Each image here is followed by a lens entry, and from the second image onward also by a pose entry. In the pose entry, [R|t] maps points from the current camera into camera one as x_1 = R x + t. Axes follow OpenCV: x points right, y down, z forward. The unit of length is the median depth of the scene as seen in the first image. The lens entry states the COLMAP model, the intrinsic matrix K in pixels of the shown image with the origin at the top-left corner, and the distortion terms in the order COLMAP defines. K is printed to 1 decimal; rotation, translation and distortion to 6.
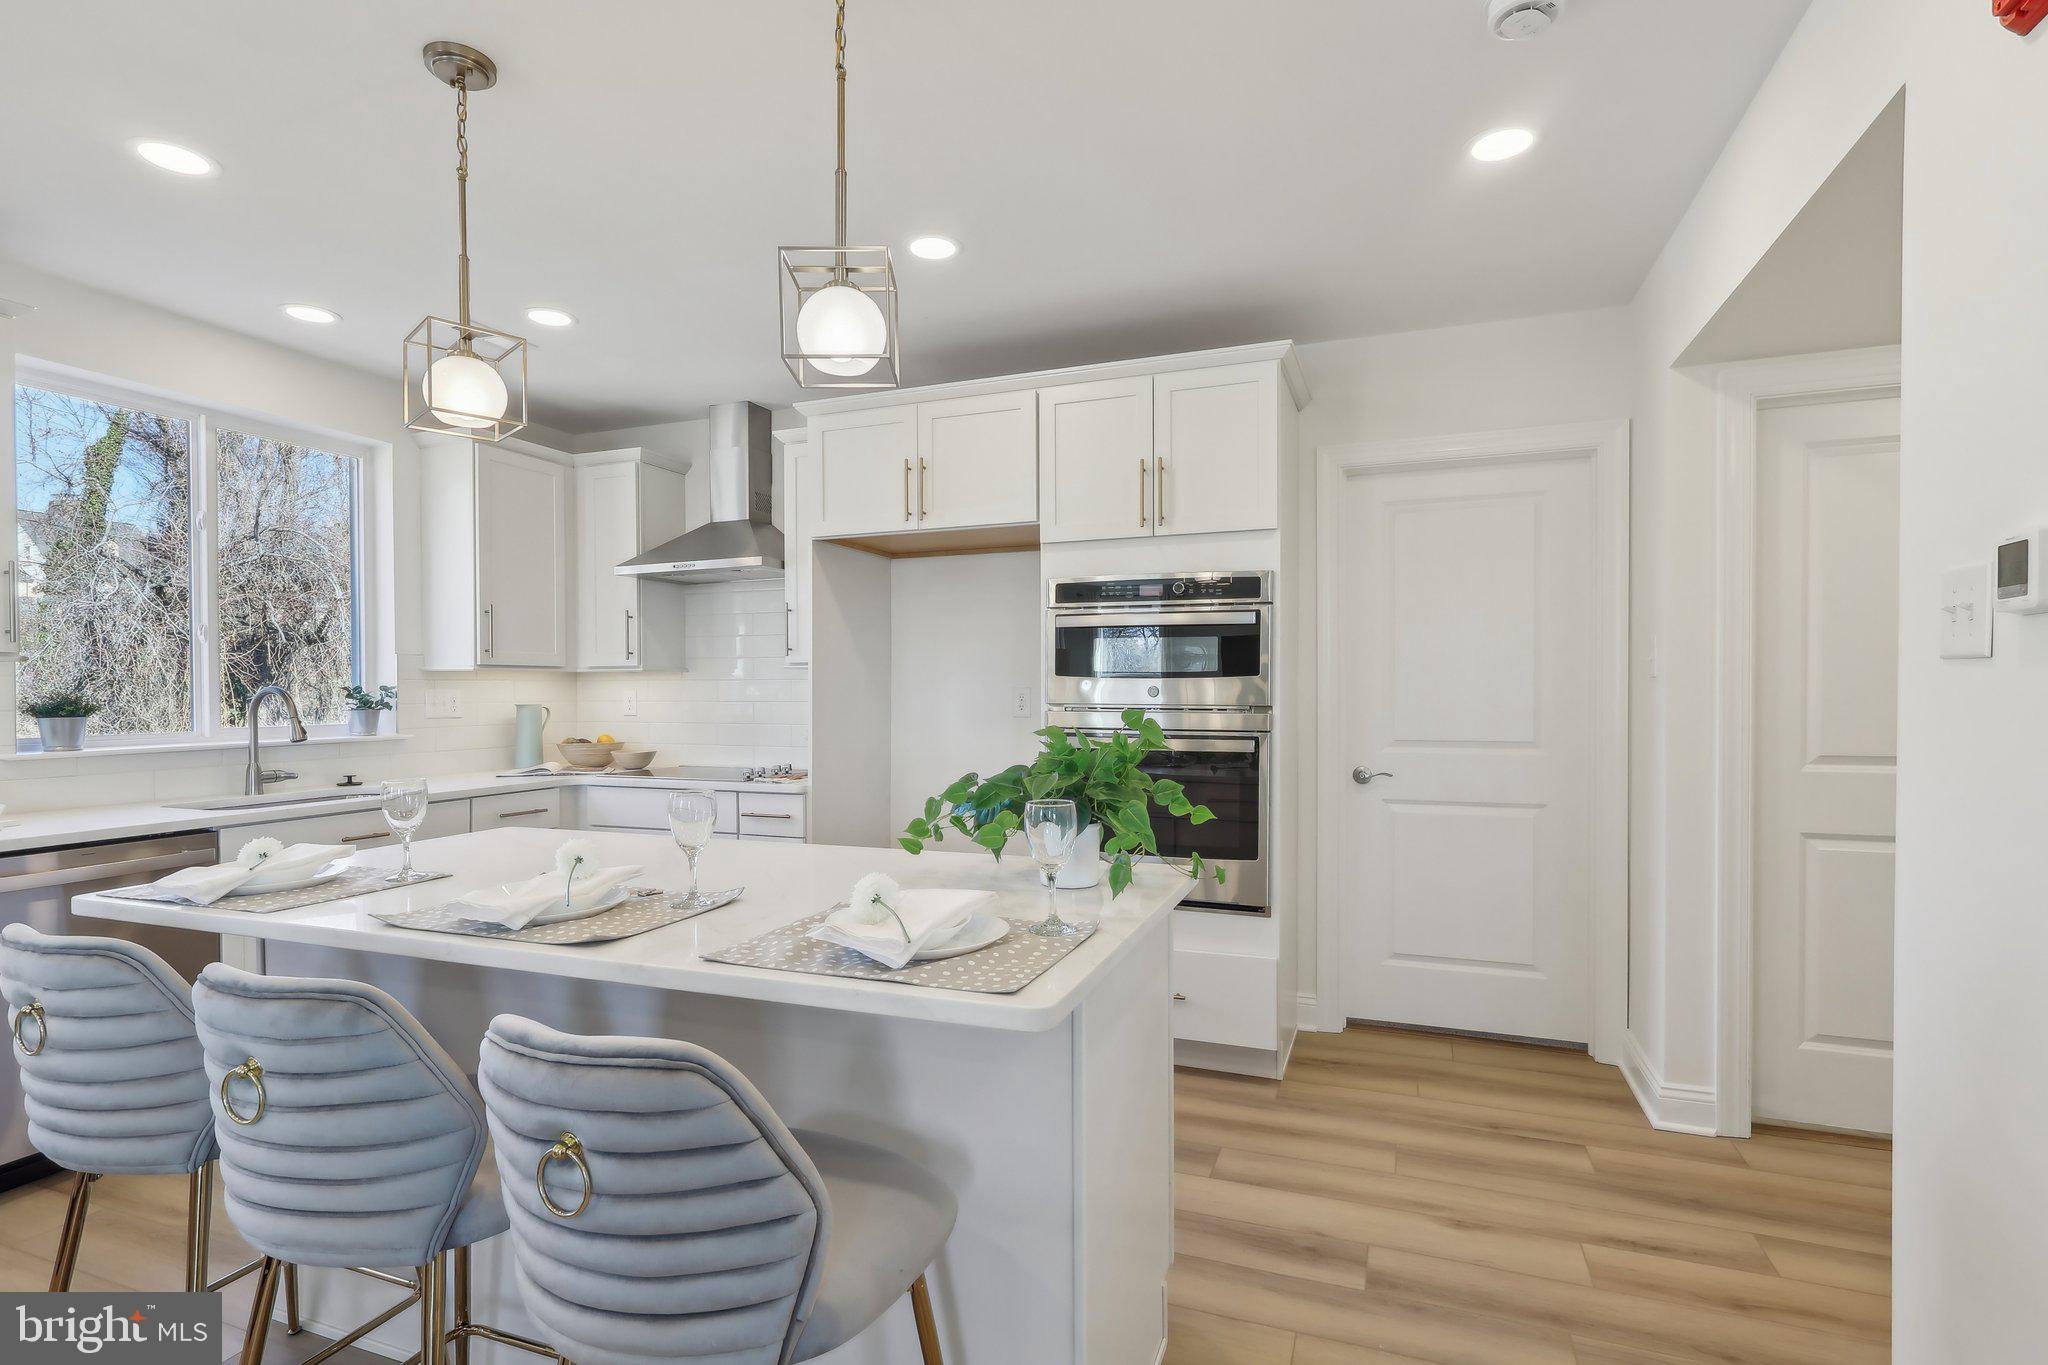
lens RADIAL K [[963.3, 0, 1024.0], [0, 963.3, 682.5], [0, 0, 1]] dist [-0.001241, -0.000107]
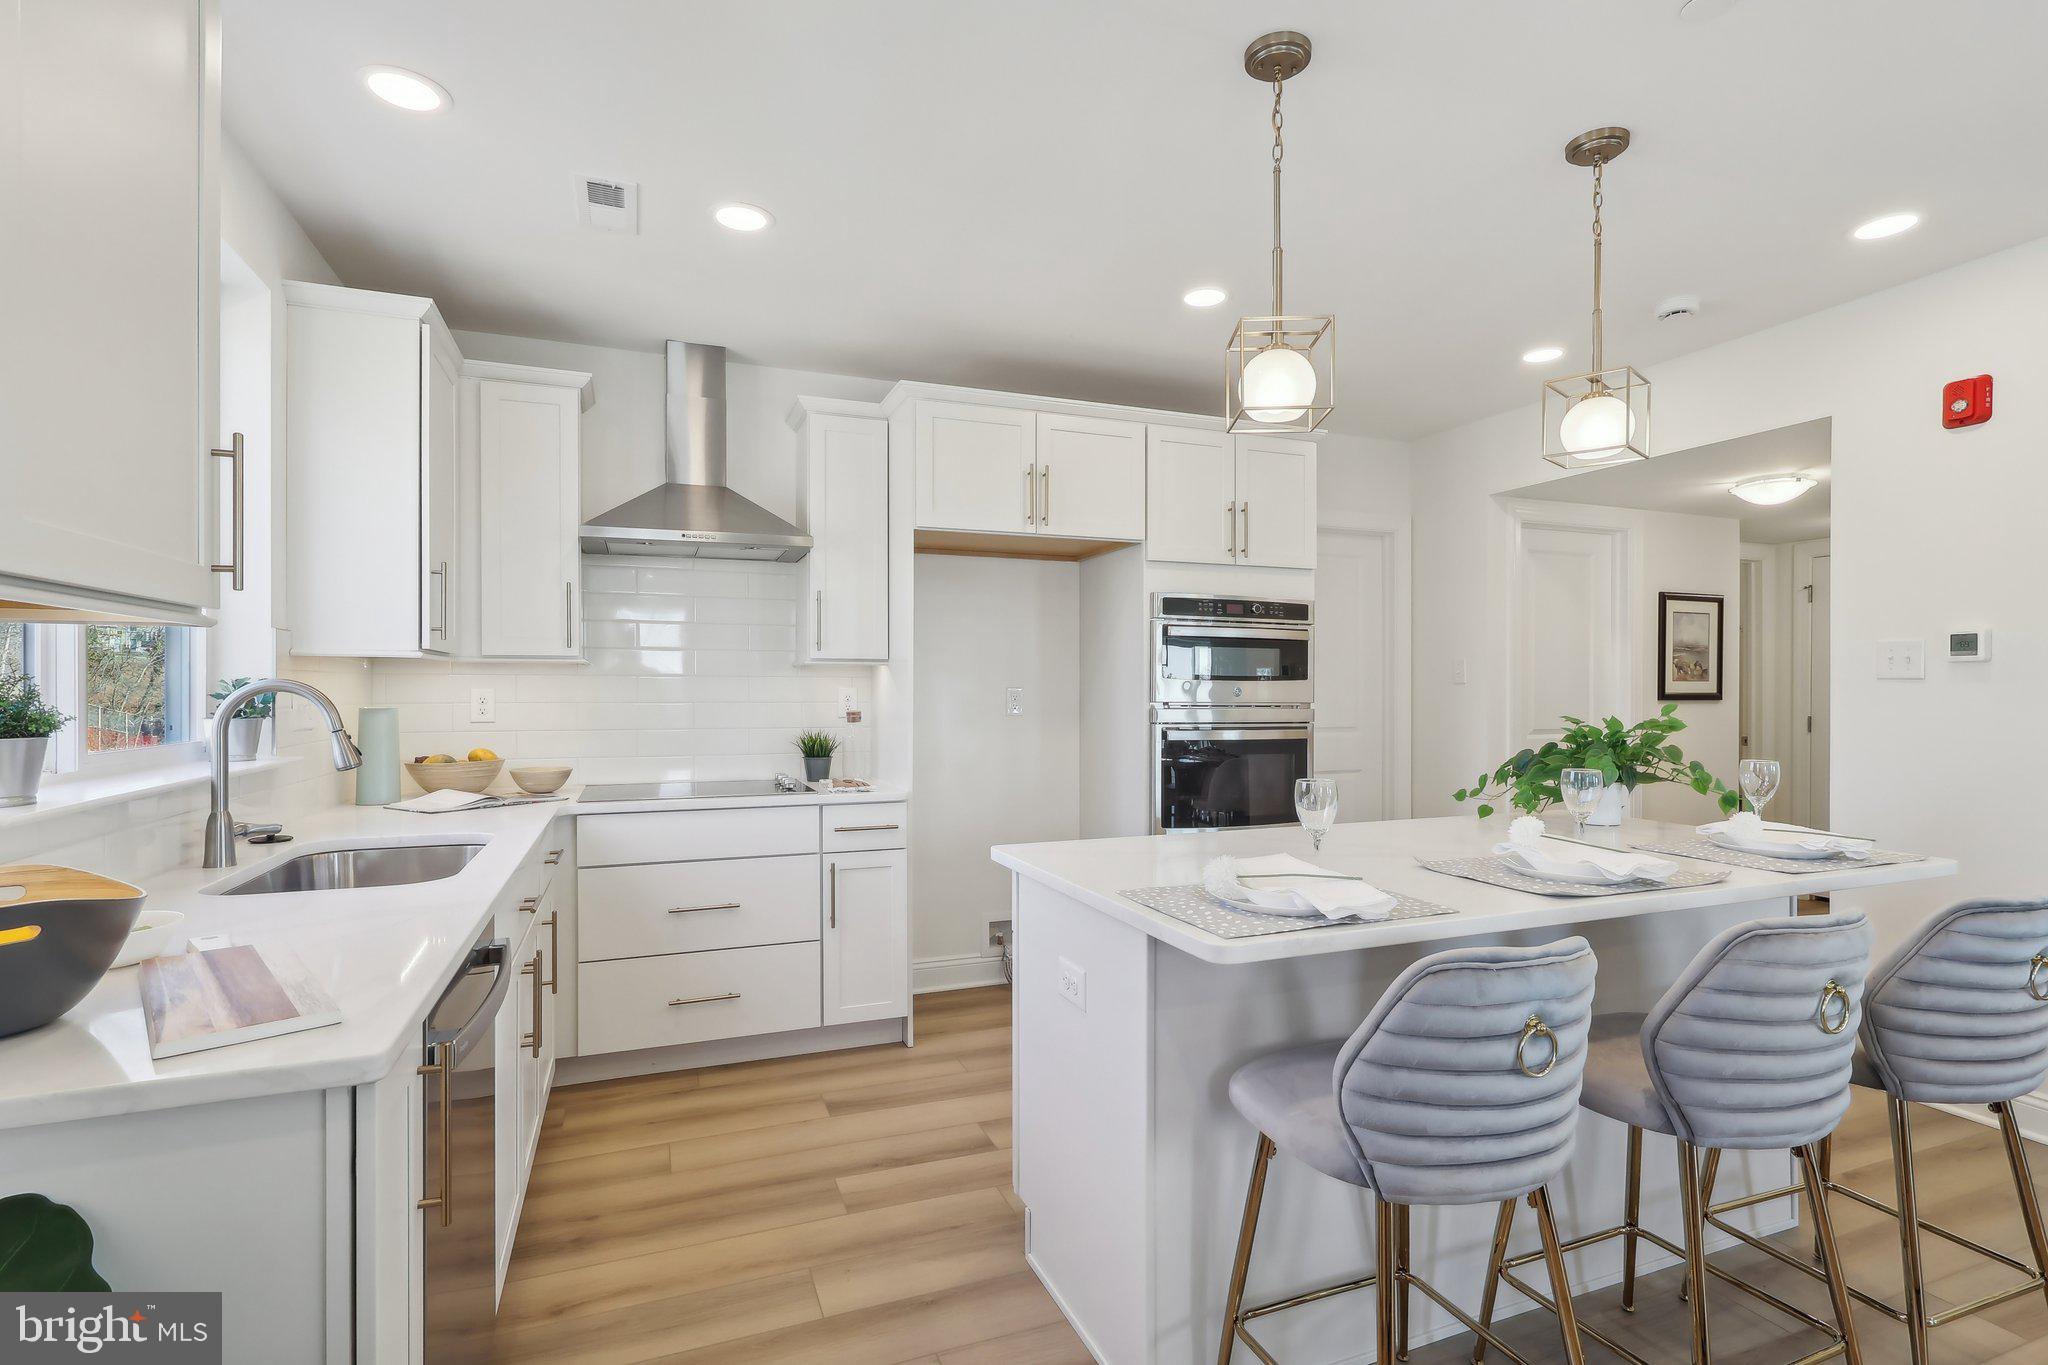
lens RADIAL K [[993.5, 0, 1024.0], [0, 993.5, 682.5], [0, 0, 1]] dist [-0.001255, -0.000058]
pose [[0.740396, 0.008136, 0.672121, -0.909880], [-0.008212, 0.999962, -0.003058, 0.004071], [-0.672121, -0.003255, 0.740435, 0.240482]]
